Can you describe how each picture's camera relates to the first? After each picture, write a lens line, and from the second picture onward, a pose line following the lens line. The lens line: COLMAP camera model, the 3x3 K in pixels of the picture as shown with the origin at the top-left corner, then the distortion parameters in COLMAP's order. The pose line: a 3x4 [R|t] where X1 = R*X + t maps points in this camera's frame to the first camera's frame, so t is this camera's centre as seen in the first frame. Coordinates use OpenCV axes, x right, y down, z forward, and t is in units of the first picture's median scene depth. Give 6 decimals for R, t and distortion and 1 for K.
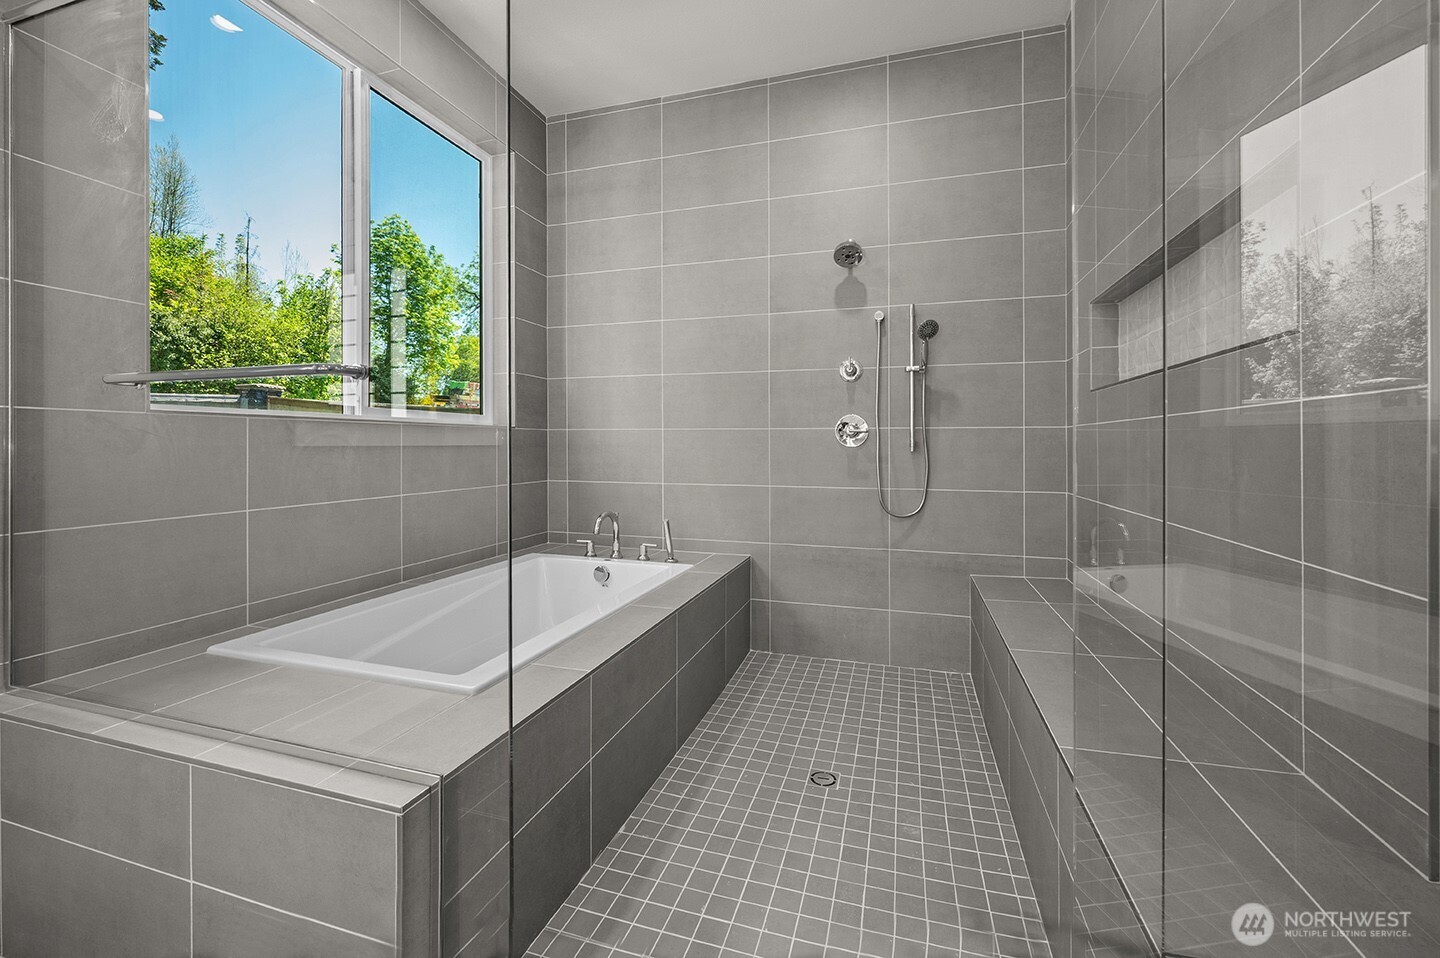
lens RADIAL K [[592.3, 0, 727.8], [0, 592.3, 445.5], [0, 0, 1]] dist [-0.001497, -0.000117]
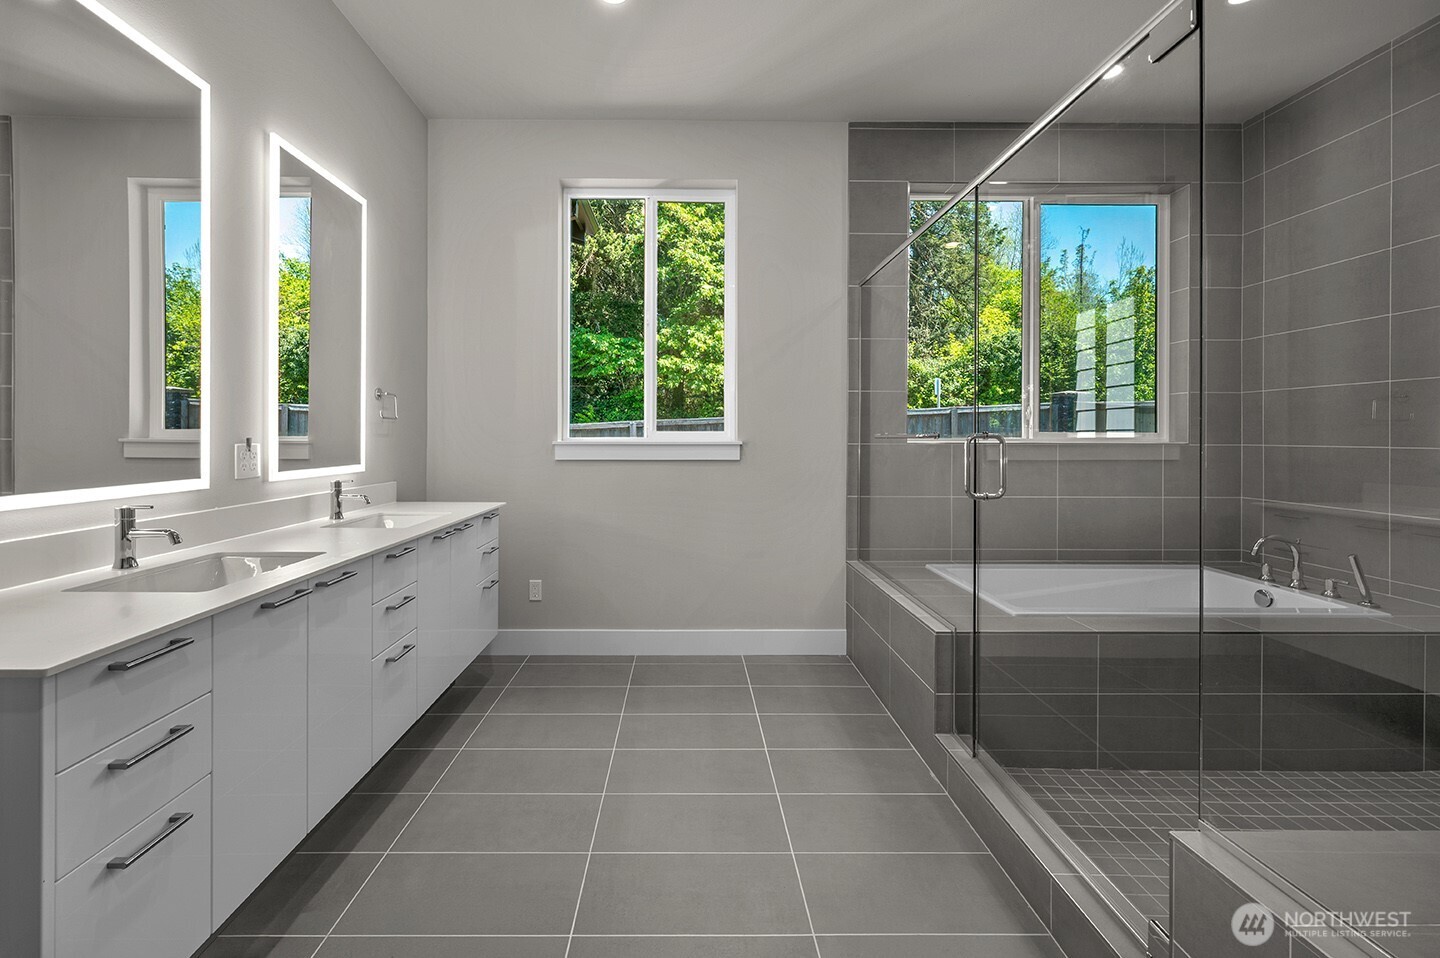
lens RADIAL K [[610.3, 0, 689.6], [0, 610.3, 438.3], [0, 0, 1]] dist [0.000064, 0.000000]
pose [[0.296843, 0.001926, -0.954924, 0.438584], [-0.003305, 0.999994, 0.000990, -0.040616], [0.954921, 0.002862, 0.296848, -0.186382]]
